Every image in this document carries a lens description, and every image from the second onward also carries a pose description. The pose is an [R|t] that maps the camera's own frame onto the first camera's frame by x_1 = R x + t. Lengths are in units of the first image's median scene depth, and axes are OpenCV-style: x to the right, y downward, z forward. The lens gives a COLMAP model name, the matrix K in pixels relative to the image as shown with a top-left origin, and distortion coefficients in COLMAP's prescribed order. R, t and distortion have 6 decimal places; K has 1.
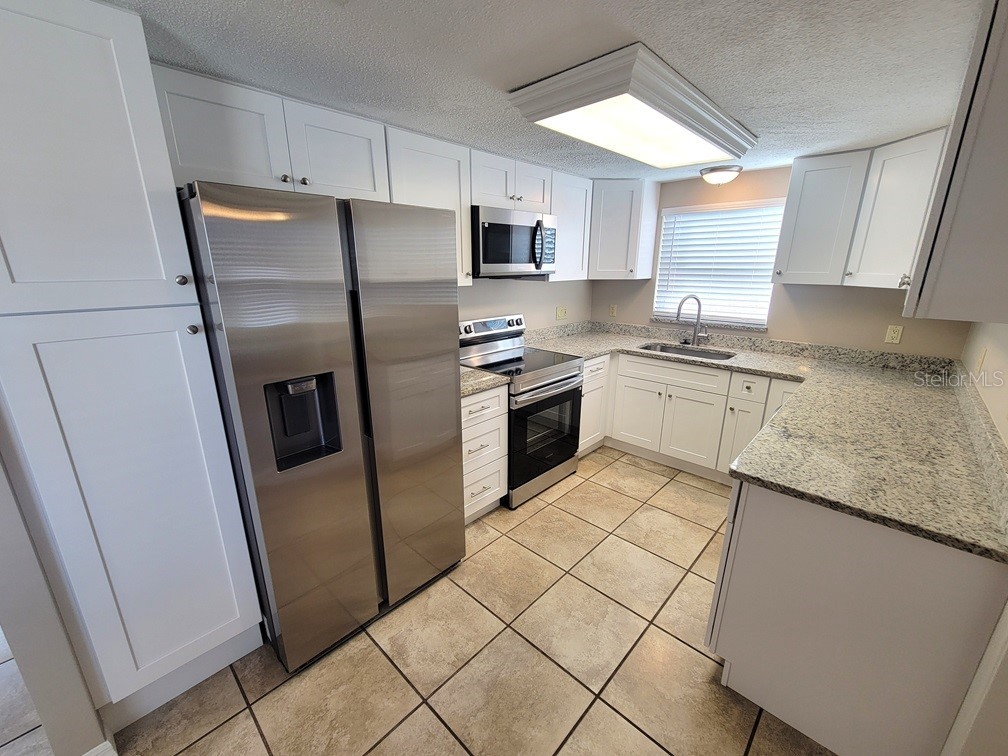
lens RADIAL K [[411.6, 0, 501.1], [0, 411.6, 383.9], [0, 0, 1]] dist [0.003223, -0.003233]
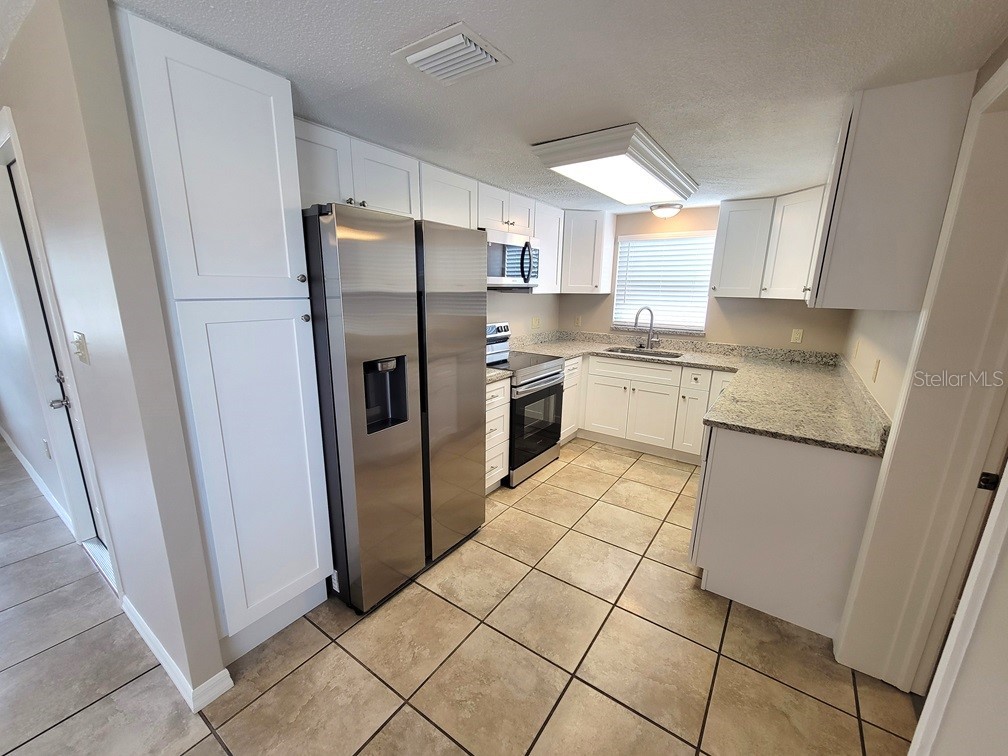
lens RADIAL K [[411.6, 0, 501.1], [0, 411.6, 383.9], [0, 0, 1]] dist [0.003223, -0.003233]
pose [[0.989061, -0.018816, 0.146301, -0.177506], [0.025888, 0.998579, -0.046586, 0.071433], [-0.145216, 0.049864, 0.988143, -0.156173]]
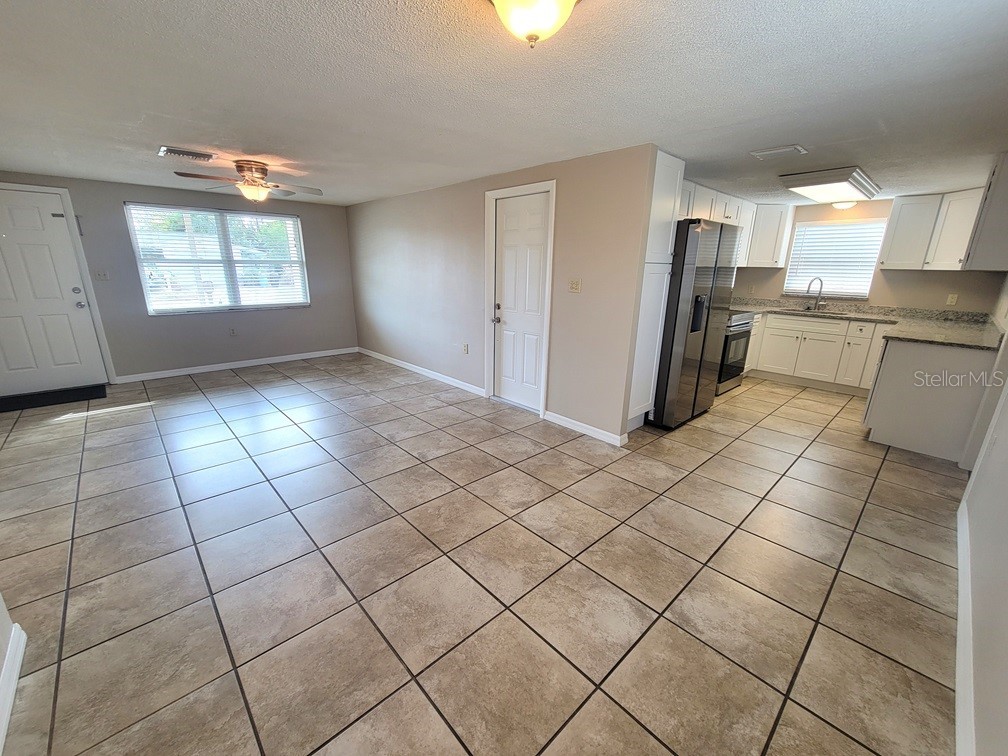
lens RADIAL K [[411.6, 0, 501.1], [0, 411.6, 383.9], [0, 0, 1]] dist [0.003223, -0.003233]
pose [[0.997804, 0.034101, -0.056791, -0.833994], [-0.034294, 0.999409, -0.002424, 0.308152], [0.056675, 0.004366, 0.998383, -0.837511]]
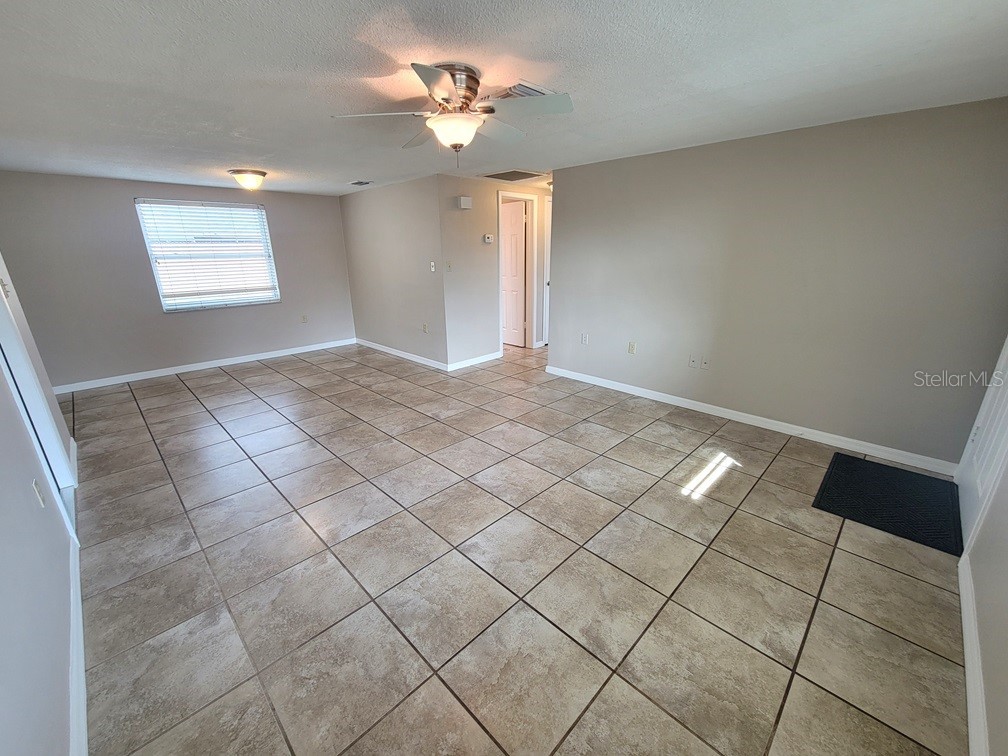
lens RADIAL K [[411.6, 0, 501.1], [0, 411.6, 383.9], [0, 0, 1]] dist [0.003223, -0.003233]
pose [[-0.999574, 0.003300, 0.028985, -1.879984], [0.019175, 0.823120, 0.567543, -0.367110], [-0.021985, 0.567858, -0.822833, 1.409146]]
